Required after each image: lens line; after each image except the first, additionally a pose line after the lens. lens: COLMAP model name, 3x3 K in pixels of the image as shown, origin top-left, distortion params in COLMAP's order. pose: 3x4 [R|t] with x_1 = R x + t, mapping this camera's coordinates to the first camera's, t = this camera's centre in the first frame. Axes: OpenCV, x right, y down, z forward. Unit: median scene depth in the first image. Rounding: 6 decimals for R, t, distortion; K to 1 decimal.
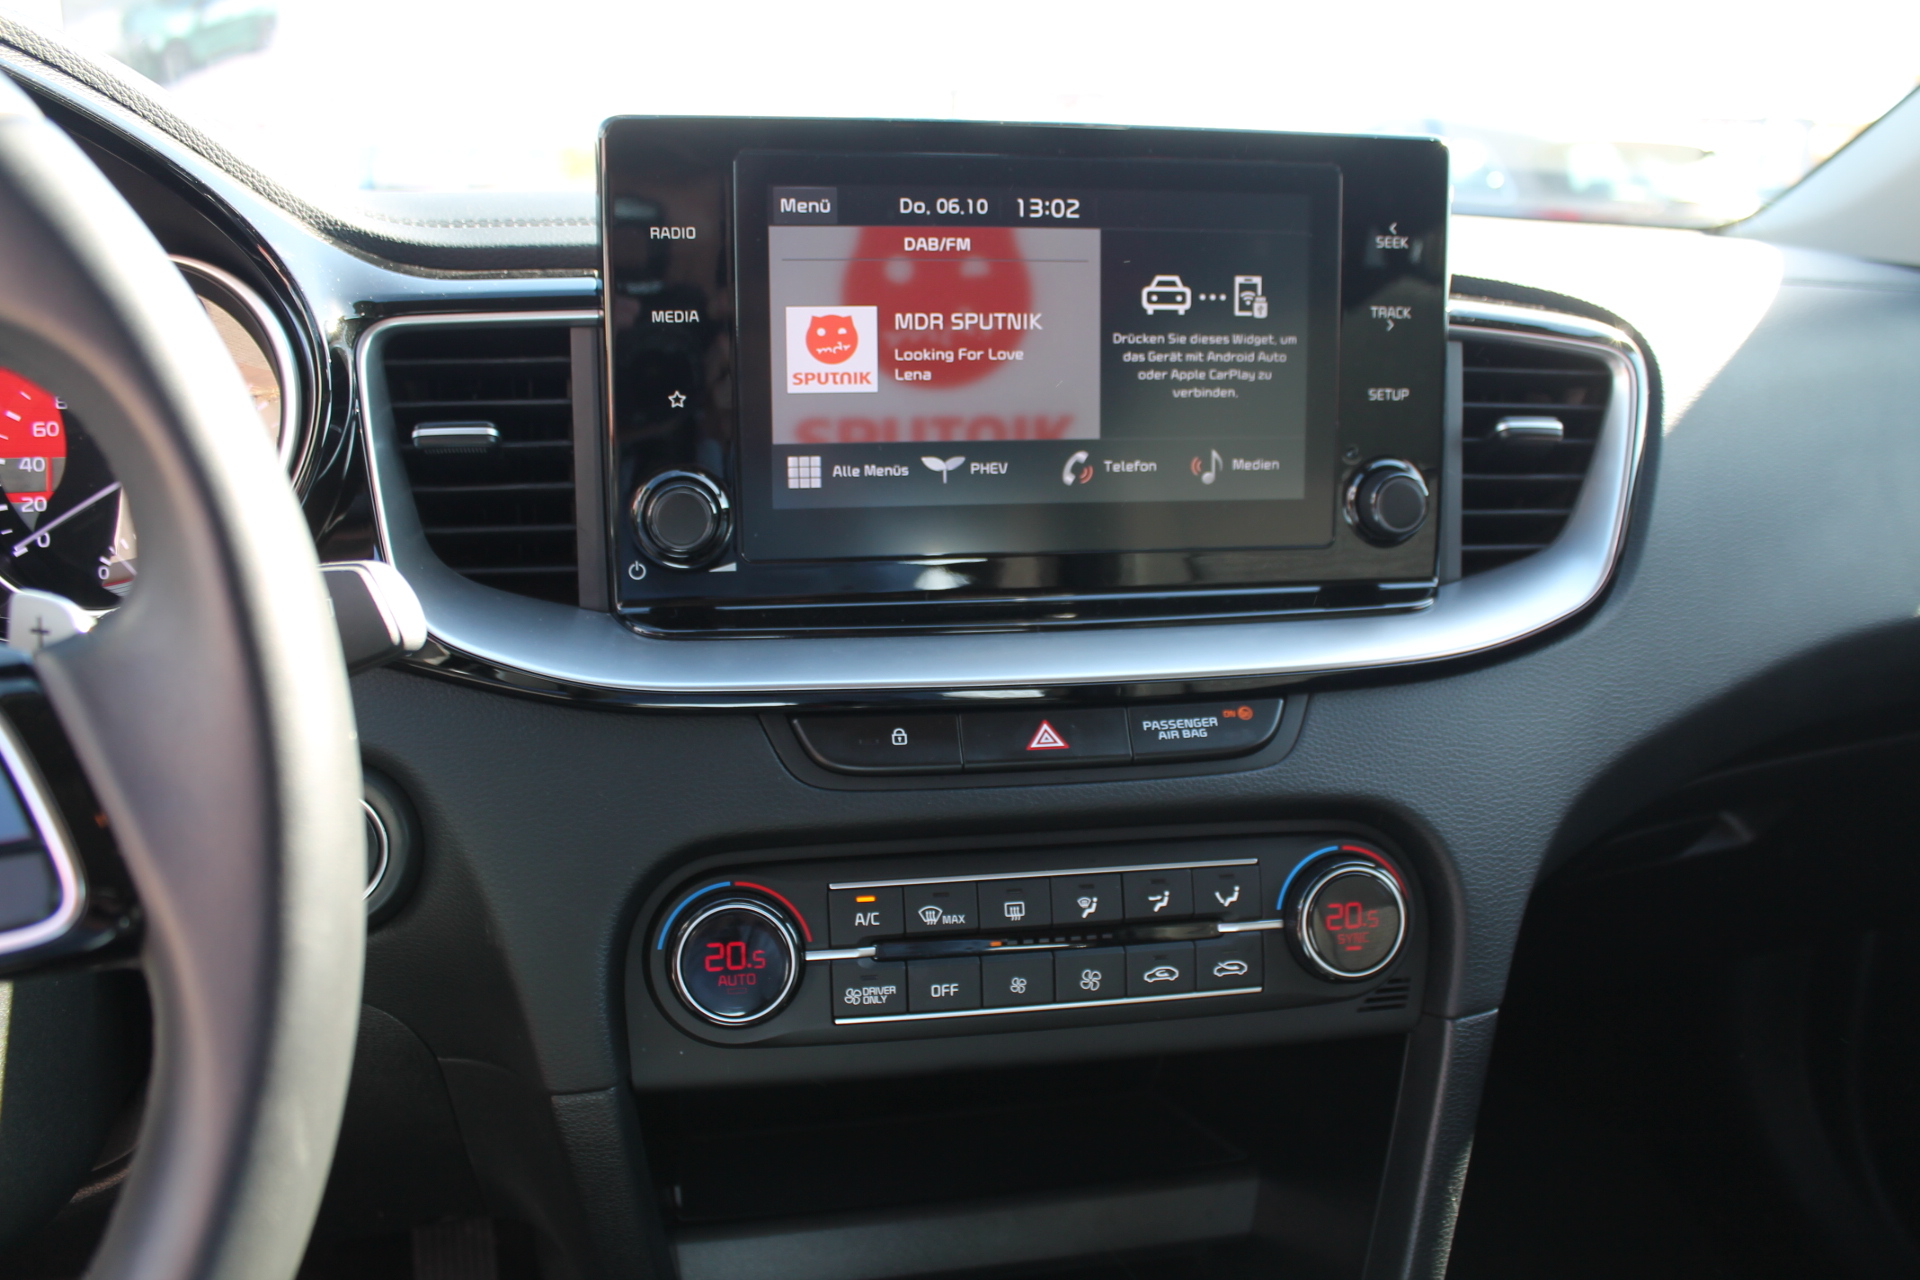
lens RADIAL K [[1627.8, 0, 970.1], [0, 1627.8, 640.5], [0, 0, 1]] dist [-0.132491, 0.050041]
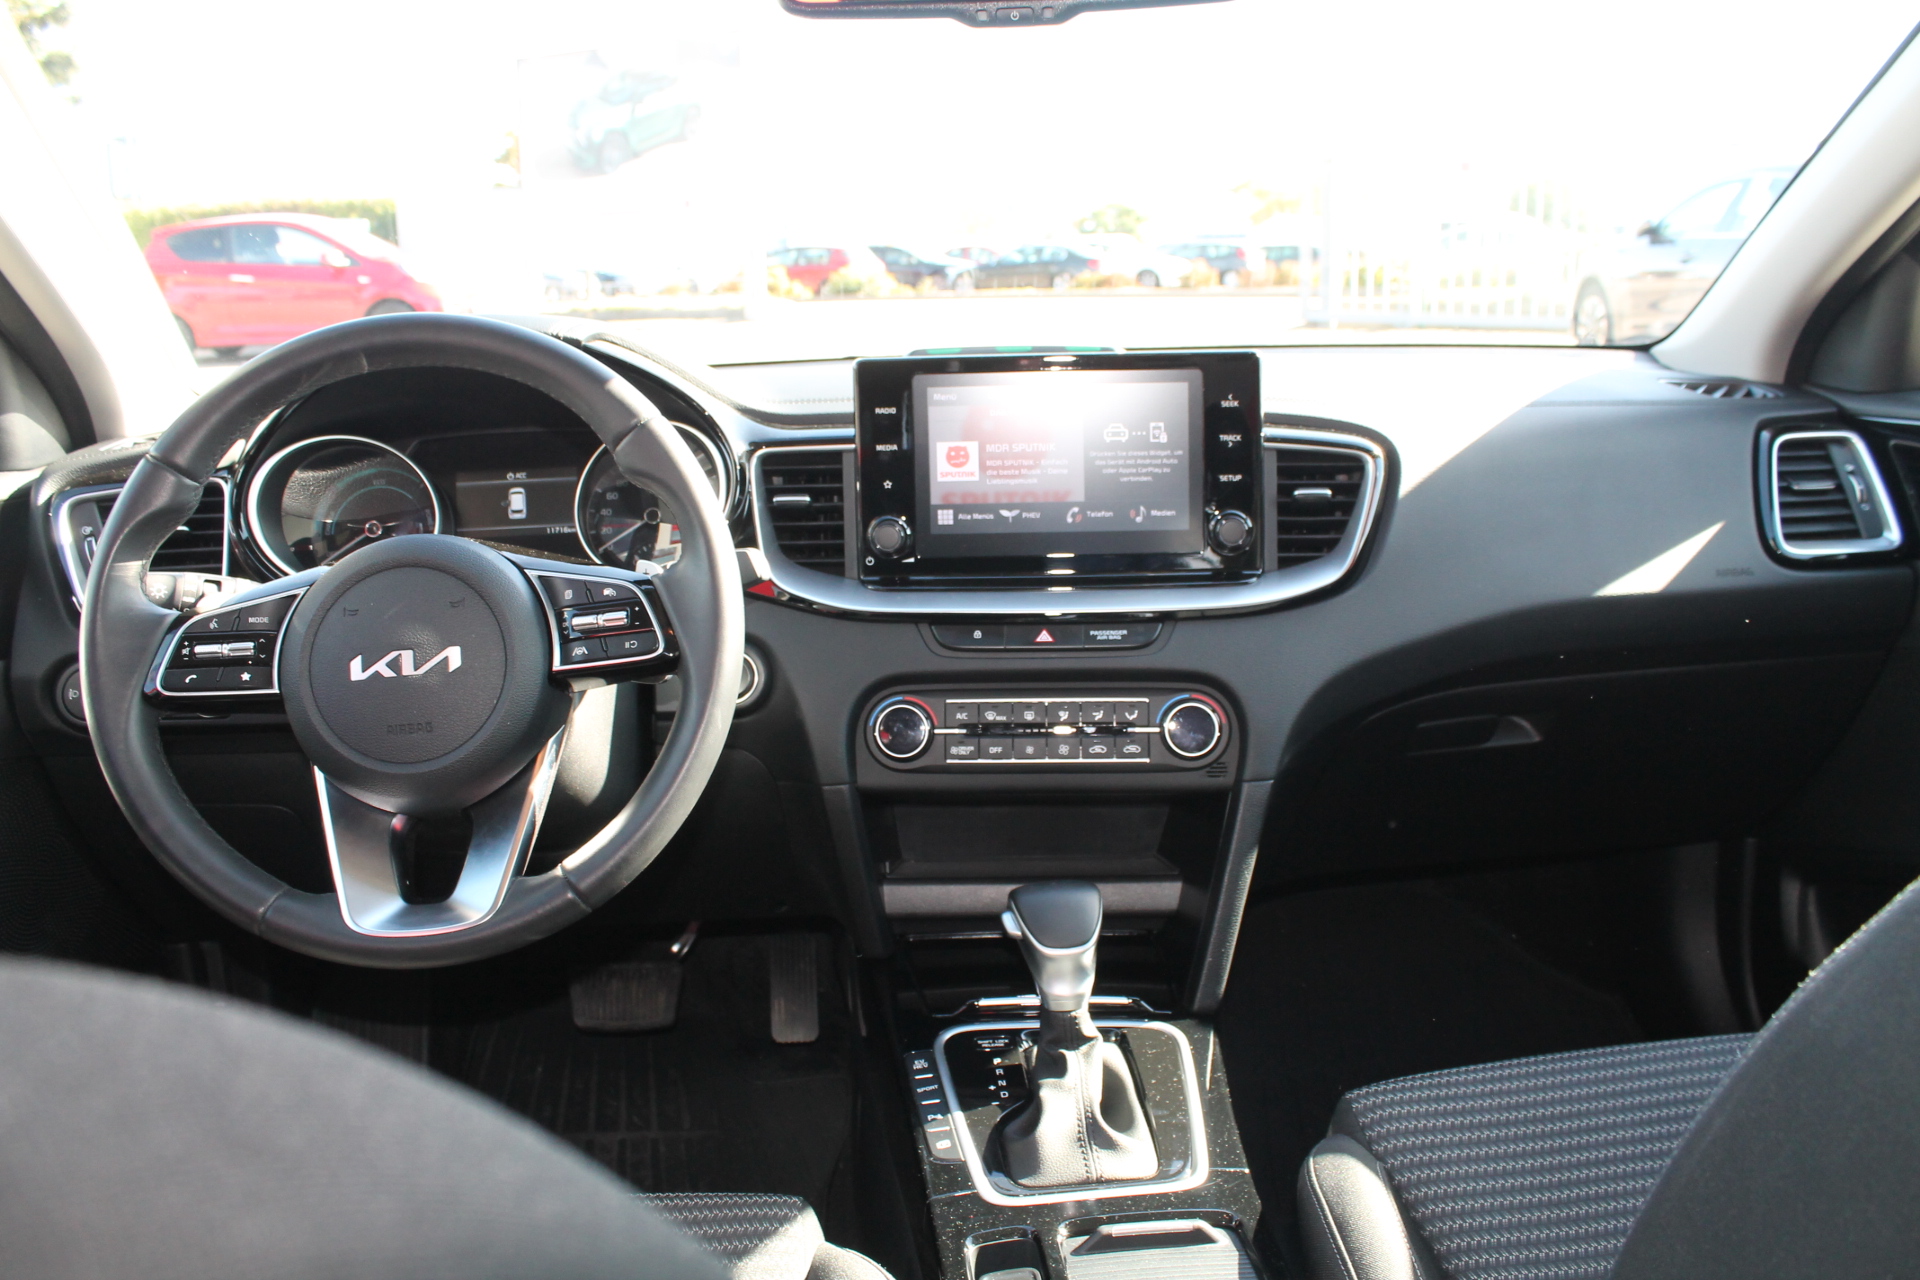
lens RADIAL K [[1627.8, 0, 942.0], [0, 1627.8, 649.1], [0, 0, 1]] dist [-0.132491, 0.050041]
pose [[0.967332, 0.016990, -0.252942, 0.456842], [-0.024313, 0.999370, -0.025853, 0.132974], [0.252343, 0.031158, 0.967136, -1.131955]]
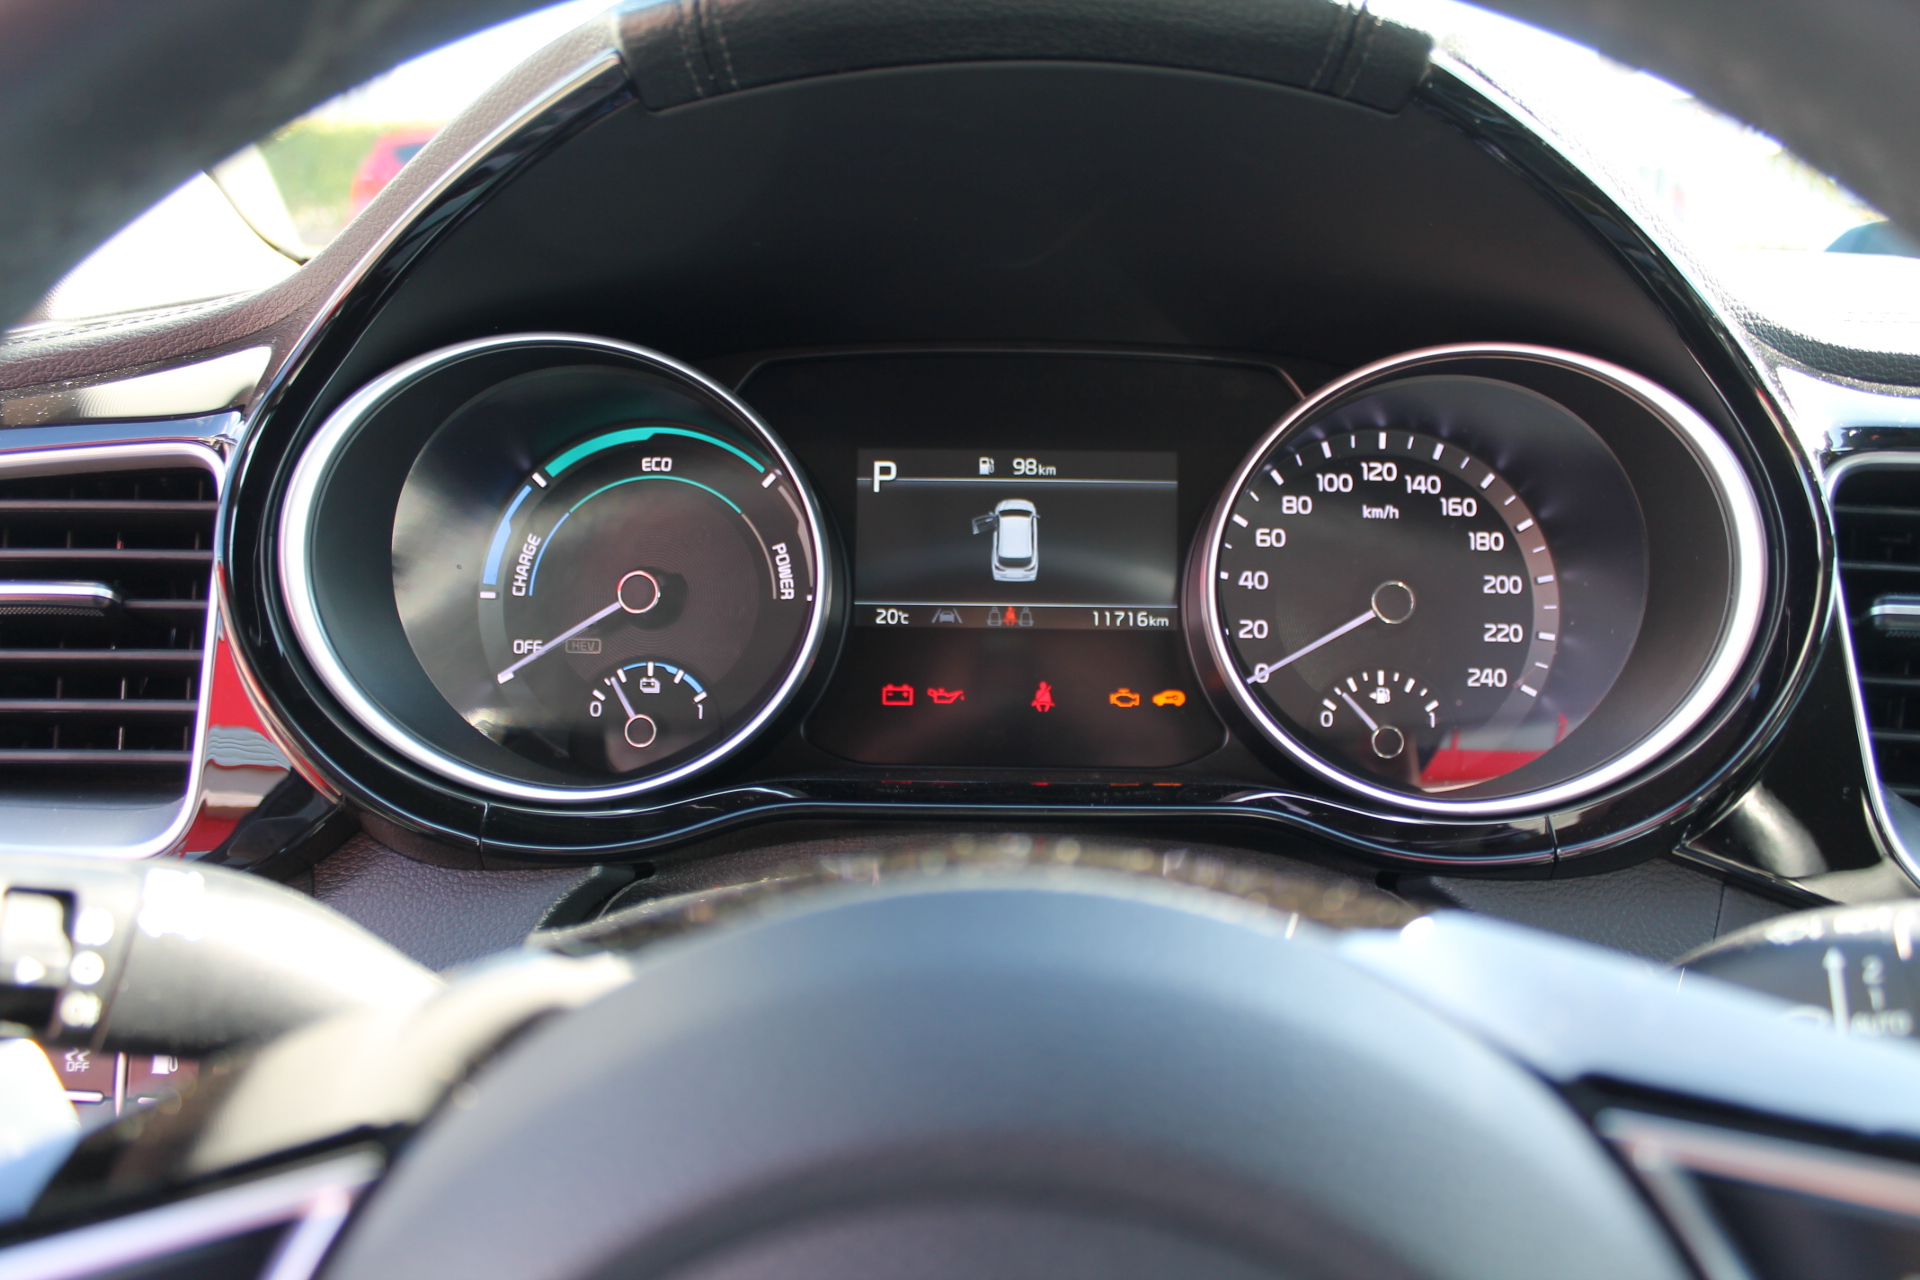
lens RADIAL K [[1627.8, 0, 961.8], [0, 1627.8, 639.6], [0, 0, 1]] dist [-0.132491, 0.050041]
pose [[0.968372, 0.079011, -0.236671, -0.583301], [-0.074360, 0.996823, 0.028530, -0.101186], [0.238174, -0.010028, 0.971171, 0.147523]]
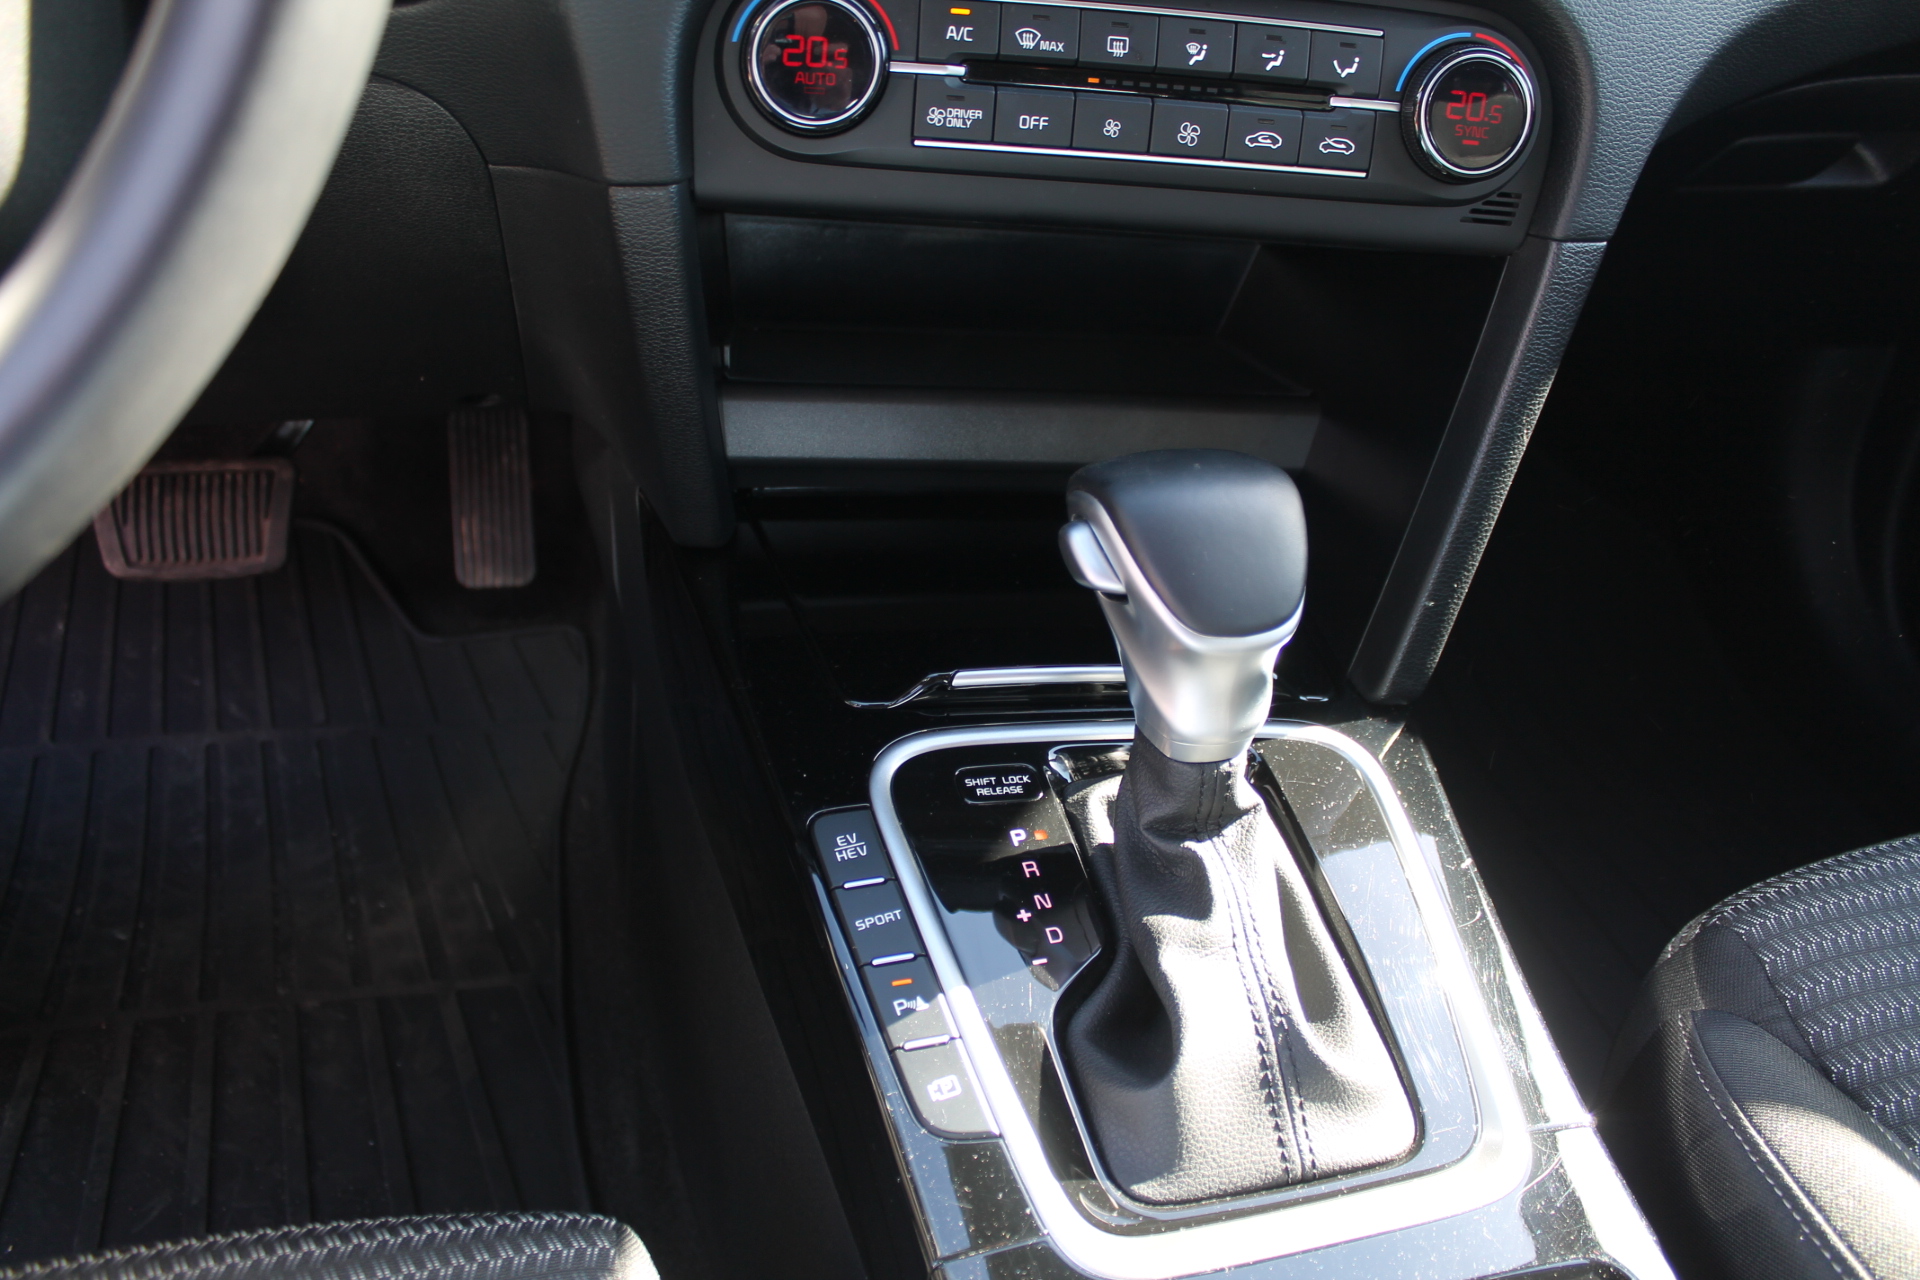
lens RADIAL K [[1627.8, 0, 963.5], [0, 1627.8, 637.3], [0, 0, 1]] dist [-0.132491, 0.050041]
pose [[0.994094, 0.108478, -0.003252, -0.020093], [-0.100834, 0.934303, 0.341922, 0.174536], [0.040130, -0.339575, 0.939723, 0.024517]]
